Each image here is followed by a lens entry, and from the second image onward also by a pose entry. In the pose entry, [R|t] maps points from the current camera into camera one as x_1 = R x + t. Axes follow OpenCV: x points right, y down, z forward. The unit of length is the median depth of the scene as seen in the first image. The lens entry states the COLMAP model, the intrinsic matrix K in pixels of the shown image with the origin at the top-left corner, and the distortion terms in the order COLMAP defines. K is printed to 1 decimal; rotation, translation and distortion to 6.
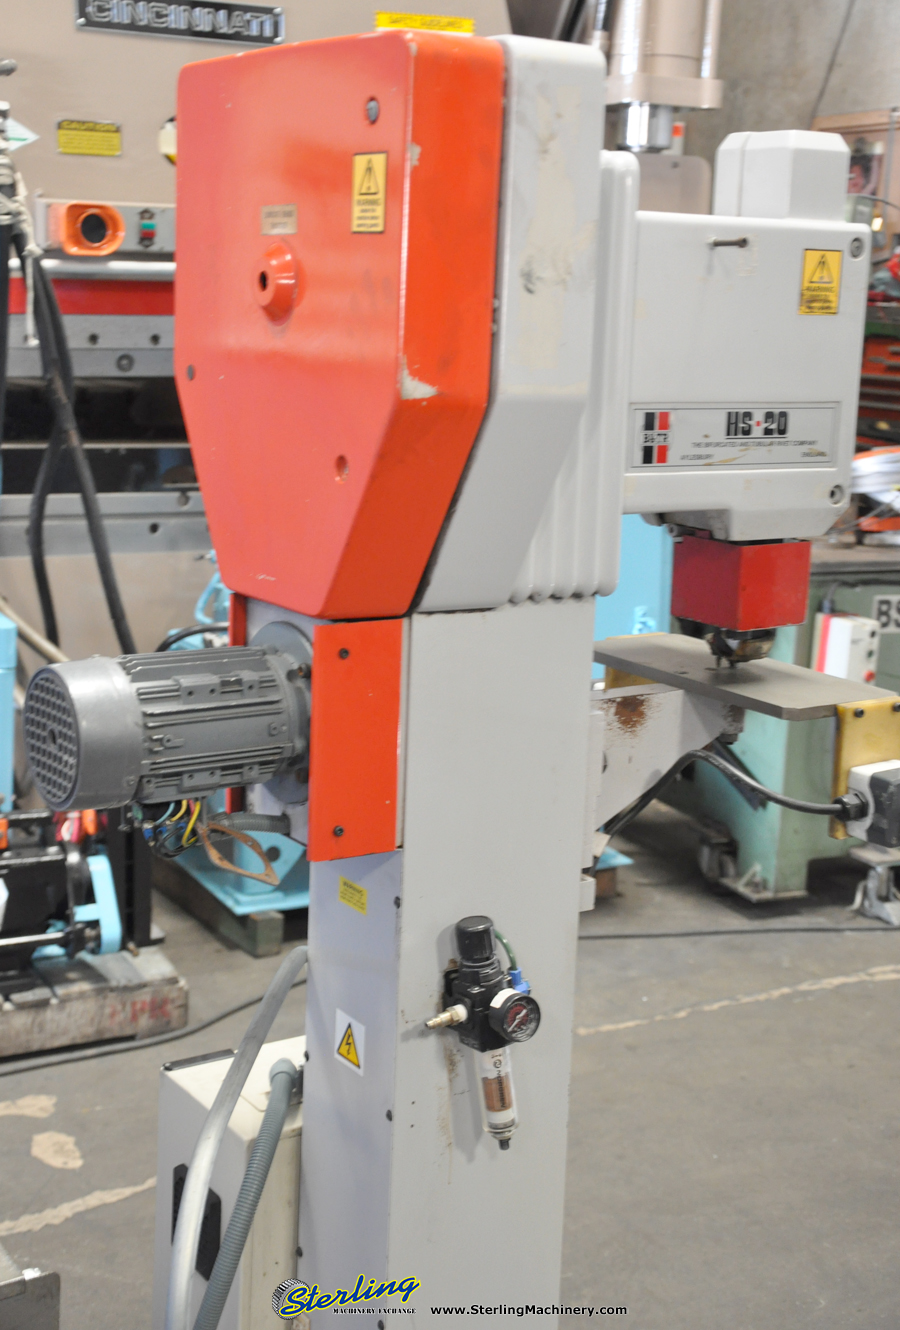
lens RADIAL K [[2042.0, 0, 450.0], [0, 2042.0, 665.0], [0, 0, 1]] dist [0.124188, 0.182181]
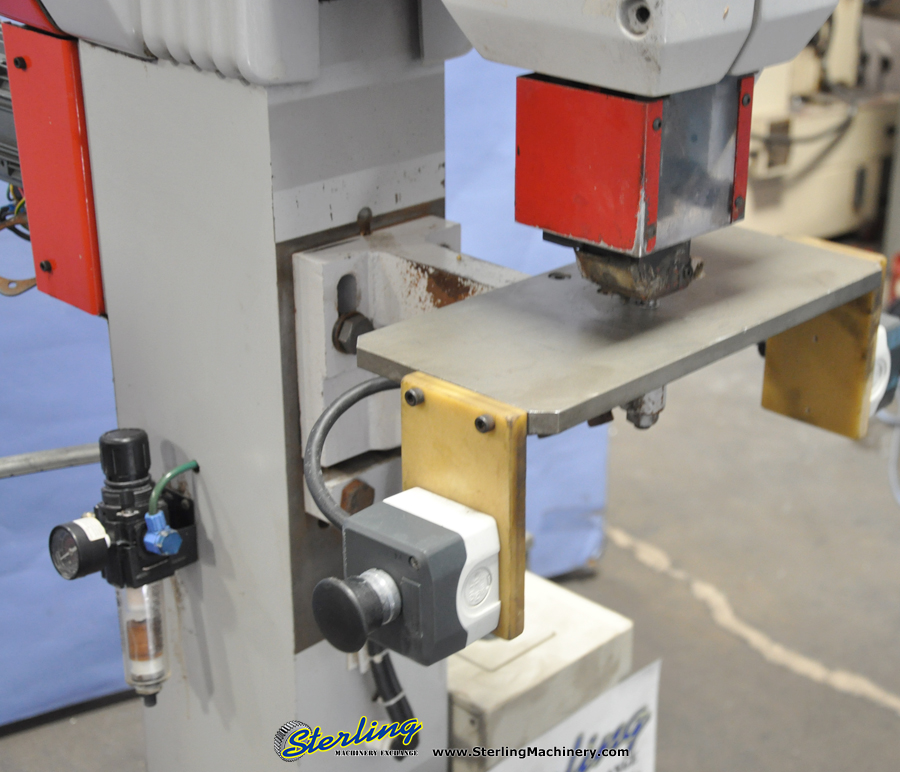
lens RADIAL K [[1583.6, 0, 450.0], [0, 1583.6, 386.0], [0, 0, 1]] dist [0.007864, 0.016364]
pose [[0.259472, 0.359190, -0.896469, 0.581278], [-0.215133, 0.926434, 0.308929, -0.113355], [0.941484, 0.112702, 0.317657, 0.869051]]
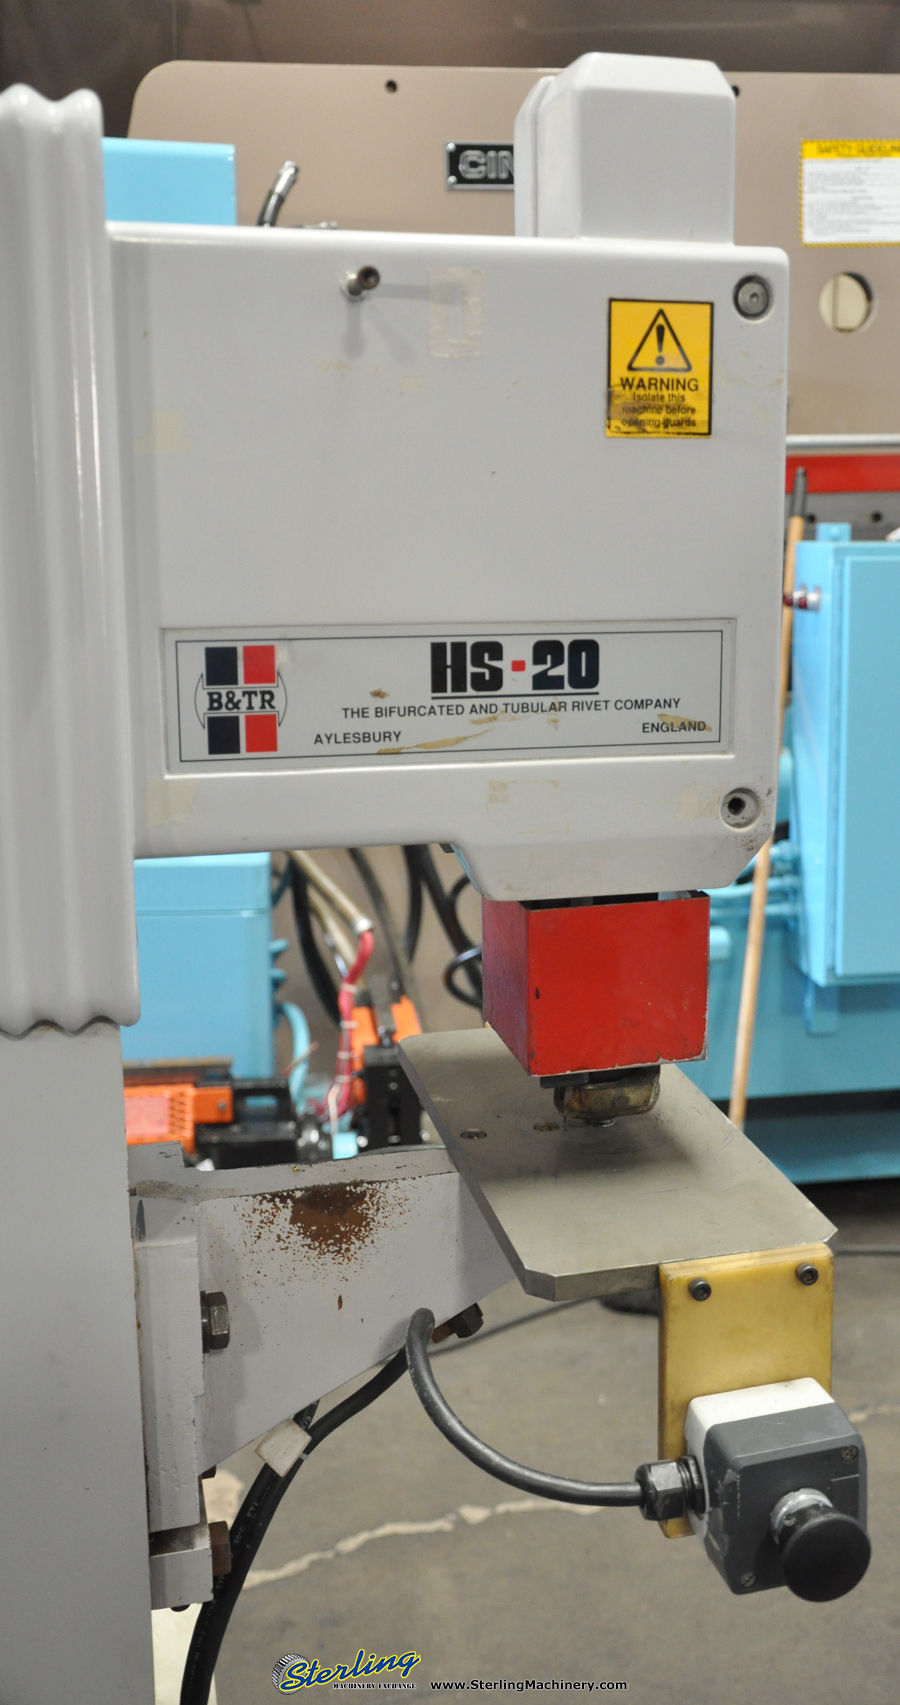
lens RADIAL K [[1934.9, 0, 450.0], [0, 1934.9, 852.5], [0, 0, 1]] dist [-0.007449, -0.005507]
pose [[0.944354, 0.030977, -0.327469, 0.284791], [-0.028299, 0.999516, 0.012940, -0.079284], [0.327711, -0.002952, 0.944773, 0.565628]]
